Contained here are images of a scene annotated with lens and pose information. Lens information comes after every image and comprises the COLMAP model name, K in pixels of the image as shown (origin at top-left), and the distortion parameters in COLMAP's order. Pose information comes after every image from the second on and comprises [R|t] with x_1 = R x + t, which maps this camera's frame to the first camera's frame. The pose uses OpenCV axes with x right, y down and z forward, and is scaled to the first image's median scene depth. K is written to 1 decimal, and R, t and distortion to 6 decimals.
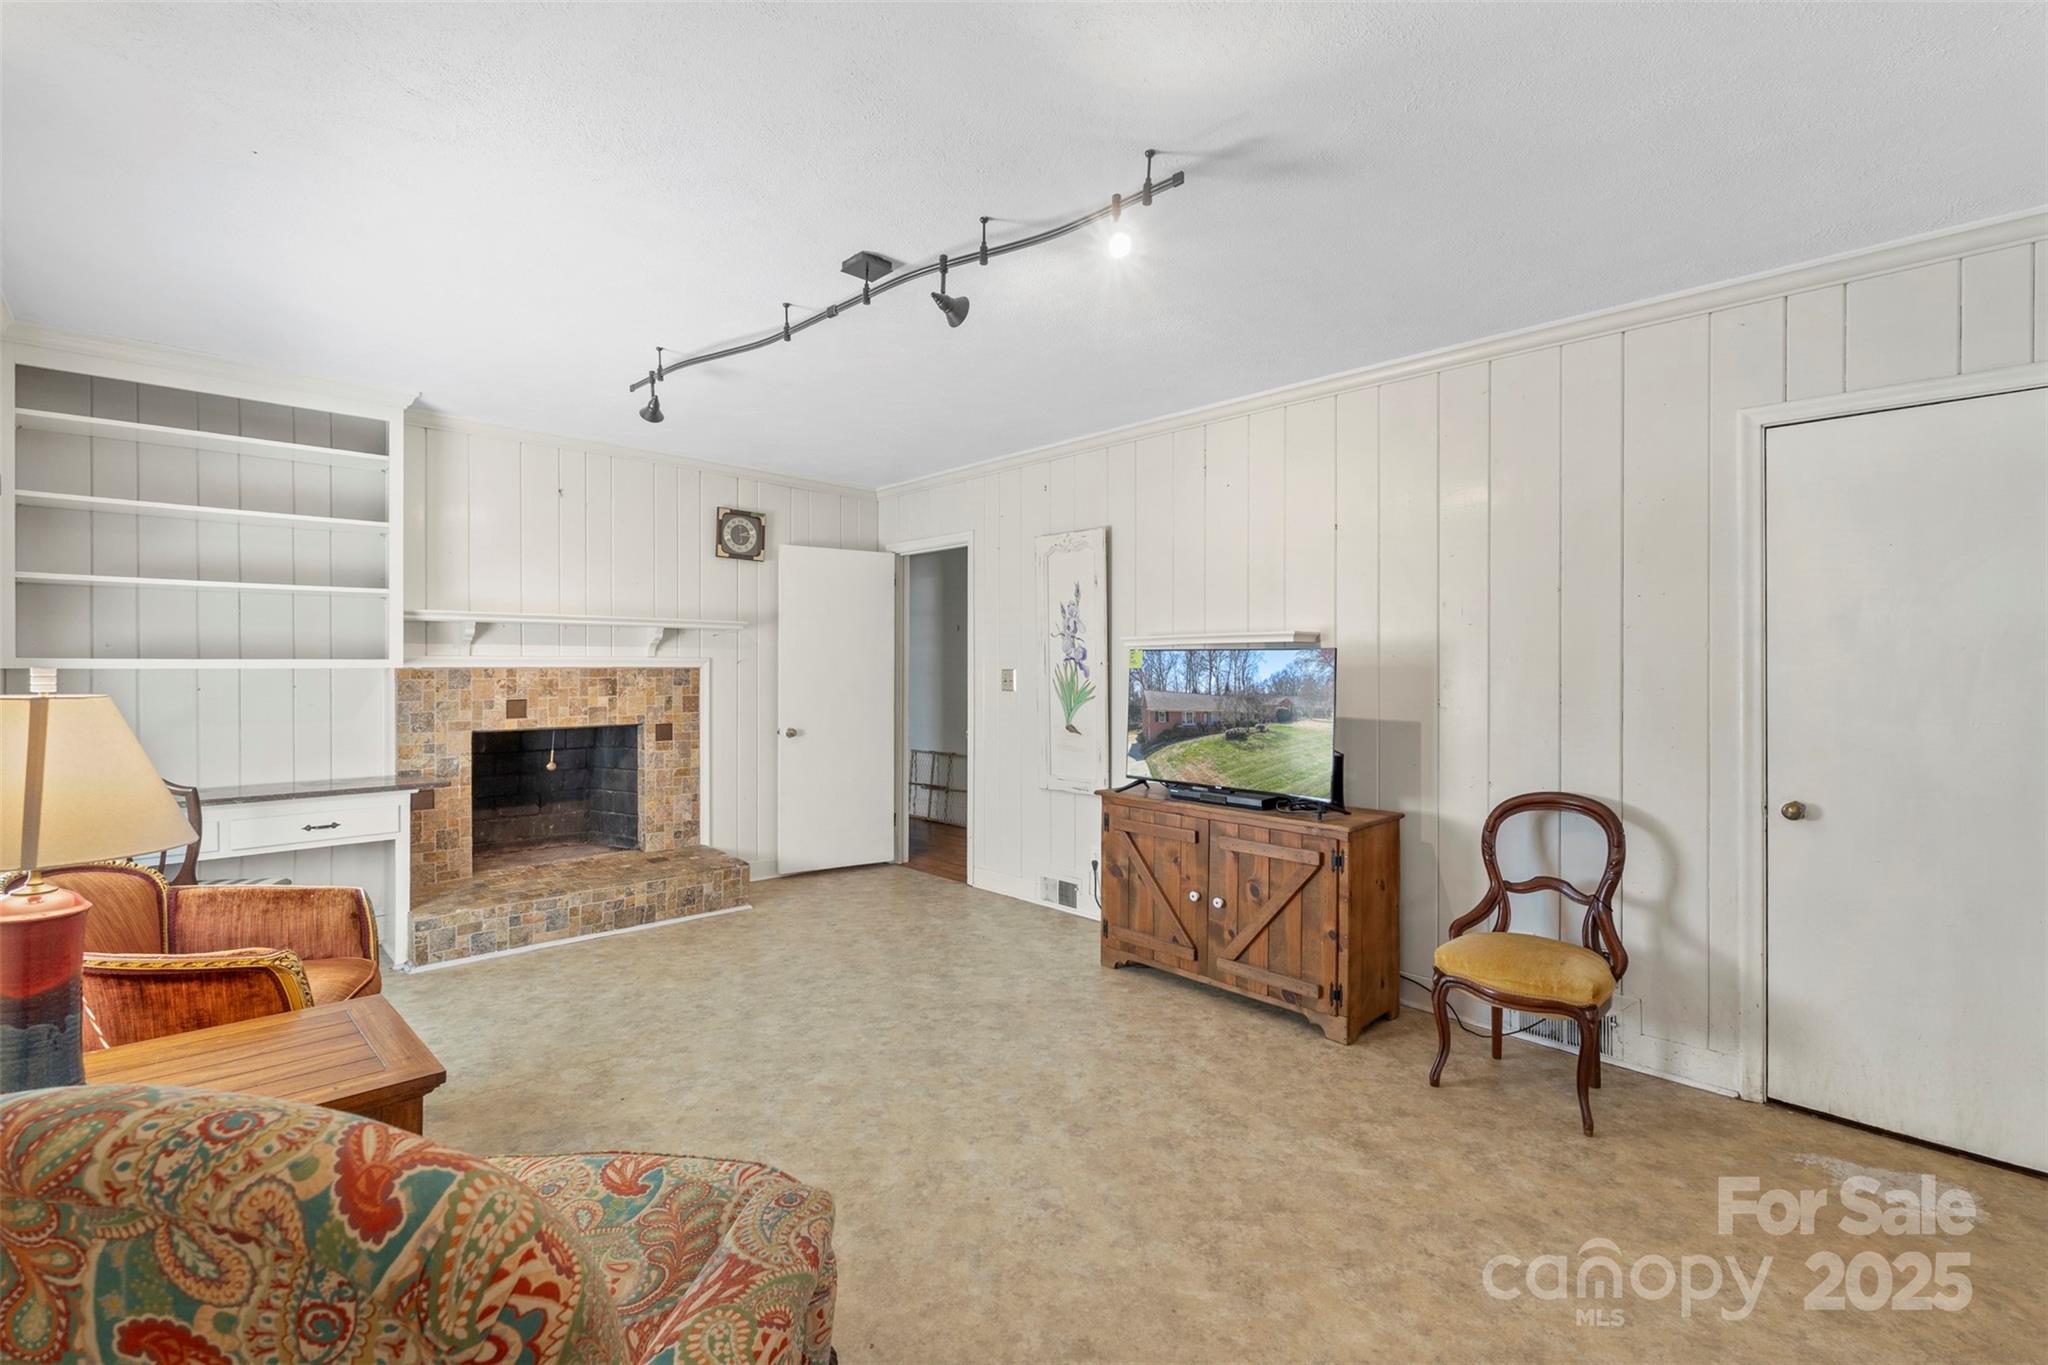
lens RADIAL K [[907.9, 0, 1016.1], [0, 907.9, 663.8], [0, 0, 1]] dist [-0.001665, 0.000408]
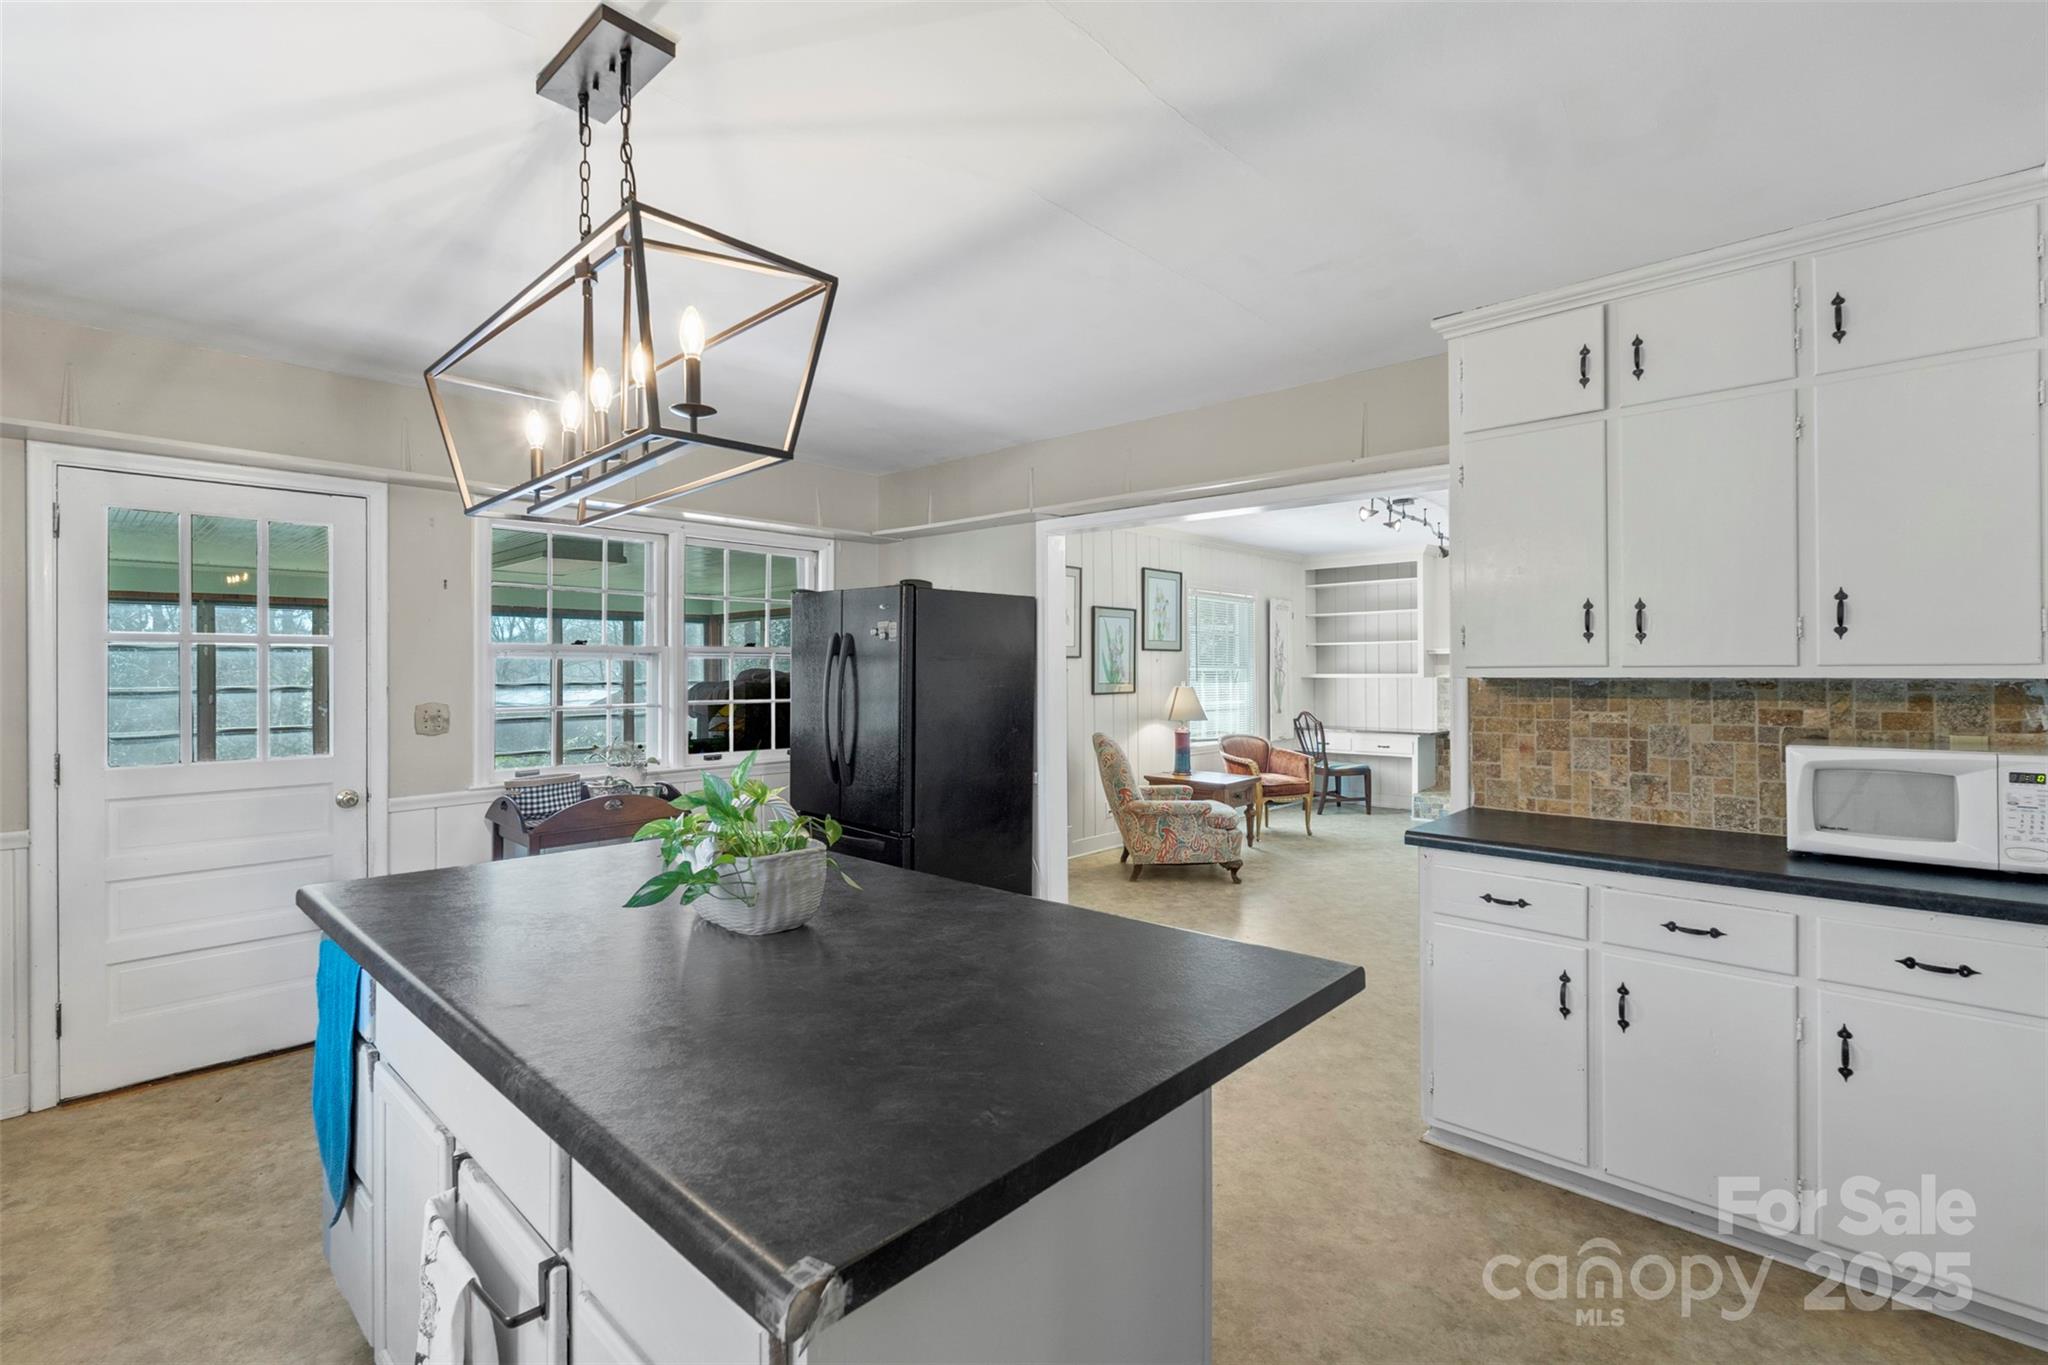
lens RADIAL K [[907.9, 0, 1020.4], [0, 907.9, 672.9], [0, 0, 1]] dist [-0.001665, 0.000408]
pose [[0.061139, -0.000819, -0.998129, 1.355788], [0.011276, 0.999936, -0.000130, -0.016812], [0.998066, -0.011247, 0.061144, -0.051123]]
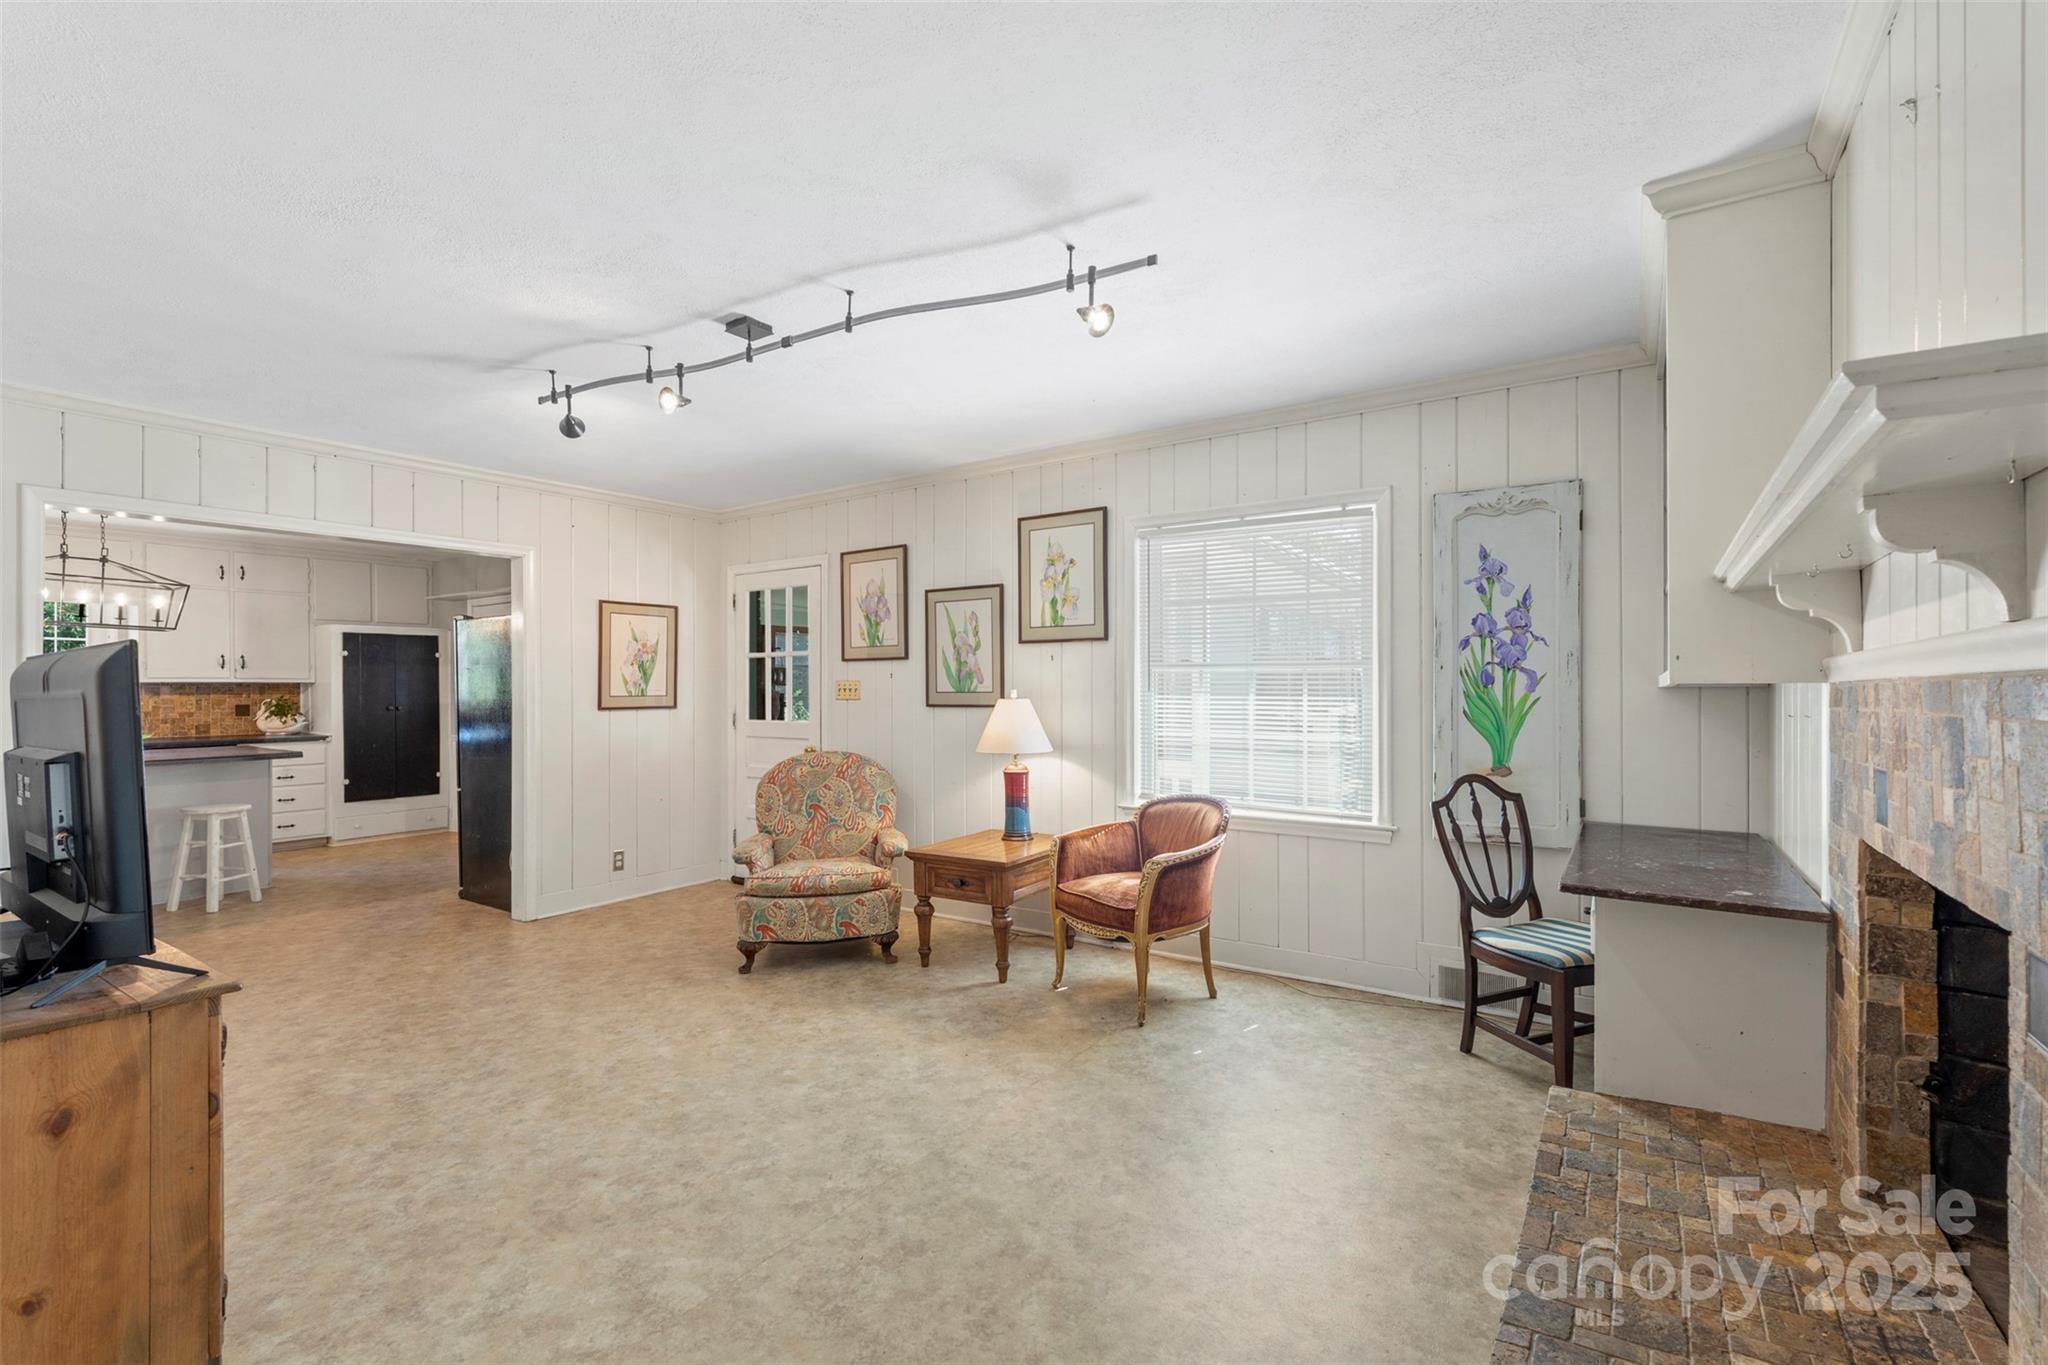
lens RADIAL K [[907.9, 0, 1017.1], [0, 907.9, 690.5], [0, 0, 1]] dist [-0.001665, 0.000408]
pose [[-0.977393, 0.001883, -0.211421, -0.169637], [0.003747, 0.999958, -0.008418, 0.012667], [0.211396, -0.009020, -0.977359, 1.465907]]
